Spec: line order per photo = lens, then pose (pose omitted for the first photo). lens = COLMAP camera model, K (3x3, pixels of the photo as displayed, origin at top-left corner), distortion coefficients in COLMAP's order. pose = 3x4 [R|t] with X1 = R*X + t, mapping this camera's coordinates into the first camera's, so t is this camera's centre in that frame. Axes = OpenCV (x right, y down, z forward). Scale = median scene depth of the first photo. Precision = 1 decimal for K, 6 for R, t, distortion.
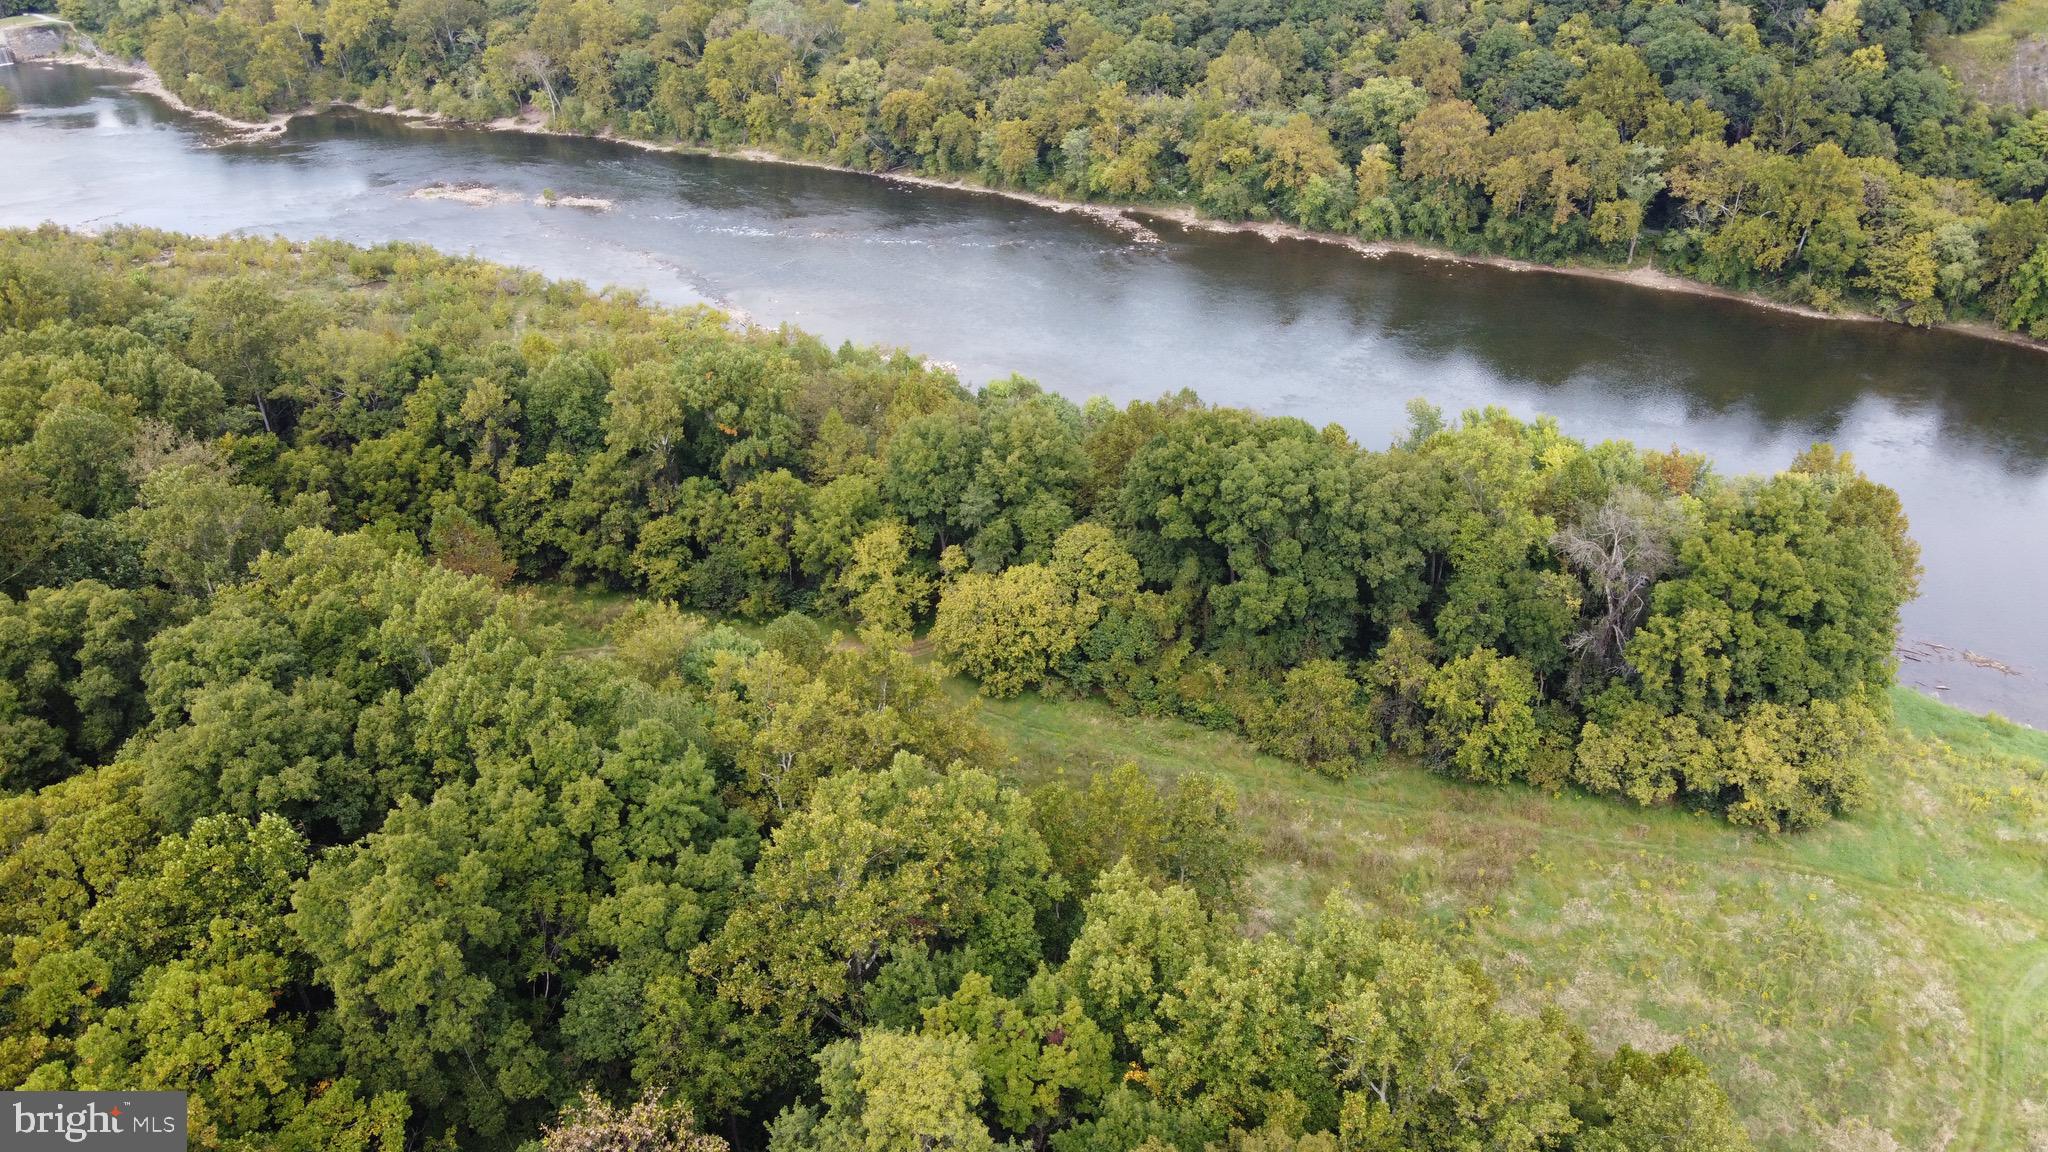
lens RADIAL K [[1530.2, 0, 1020.2], [0, 1530.2, 560.8], [0, 0, 1]] dist [-0.013652, 0.028479]
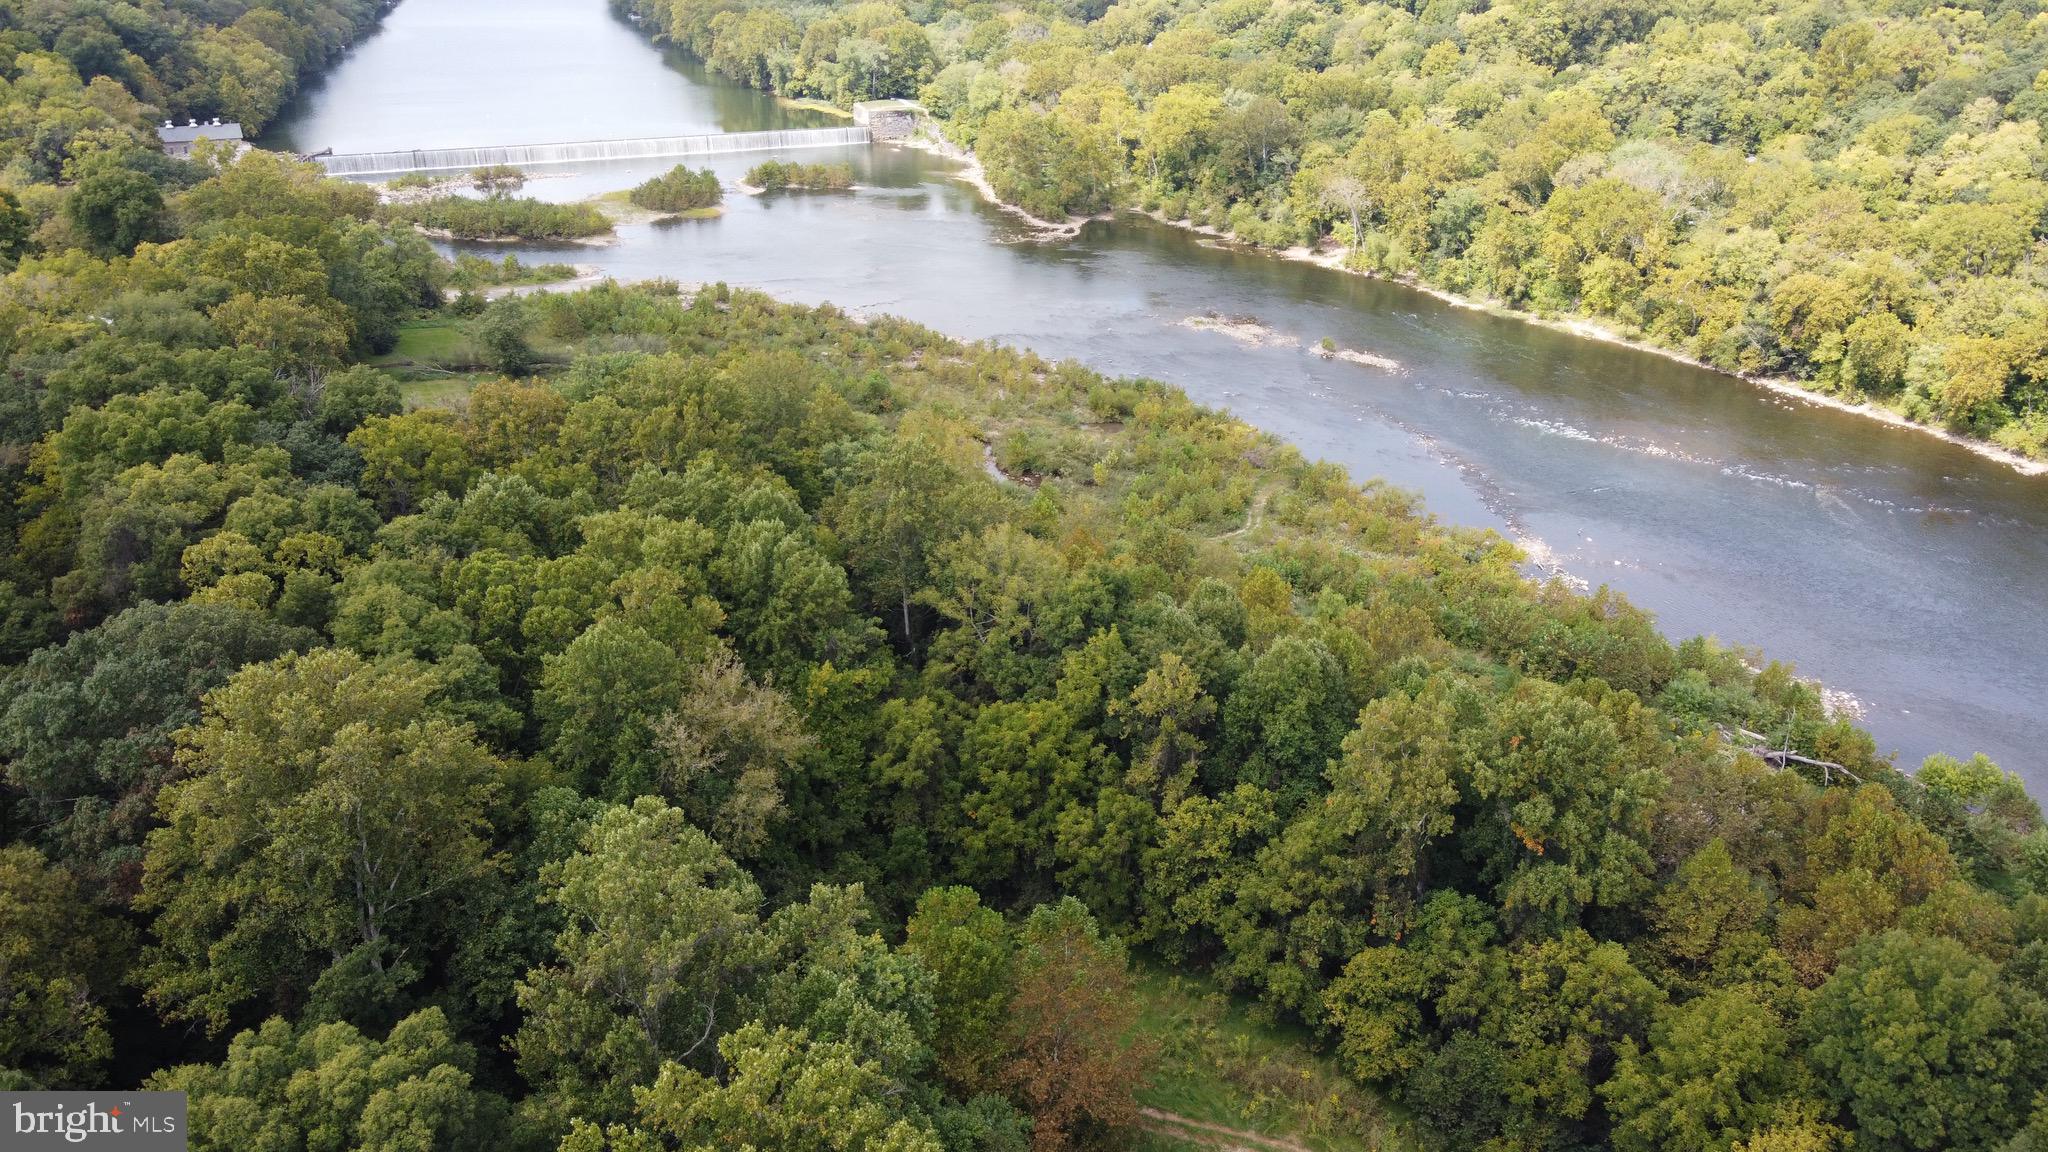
lens RADIAL K [[1552.5, 0, 1024.0], [0, 1552.5, 576.0], [0, 0, 1]] dist [-0.010340, 0.045589]
pose [[0.877822, 0.206379, -0.432246, -0.056688], [-0.237127, 0.971316, -0.017804, -0.058685], [0.416173, 0.118126, 0.901580, 0.164665]]
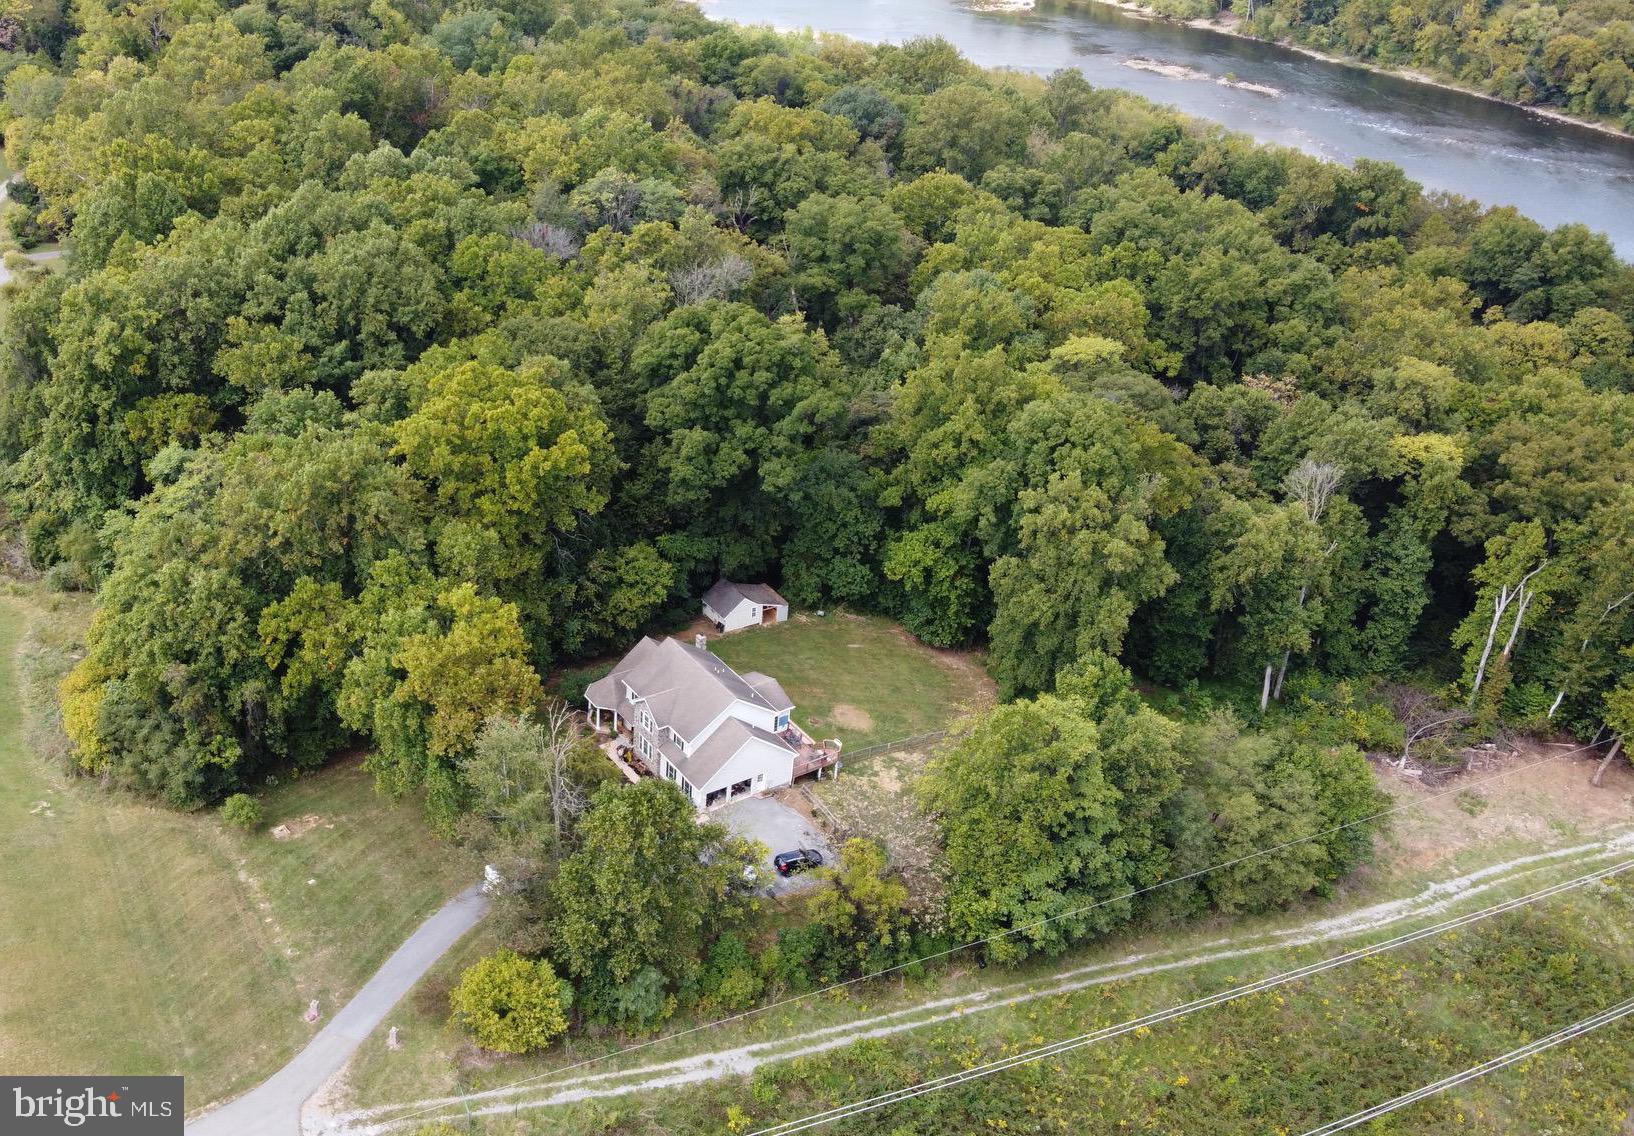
lens RADIAL K [[1451.1, 0, 618.5], [0, 1451.1, 564.6], [0, 0, 1]] dist [0.001177, -0.017573]
pose [[0.797409, 0.319836, -0.511706, 0.033231], [-0.288288, 0.946869, 0.142581, 0.120217], [0.530121, 0.033823, 0.847247, -0.283547]]
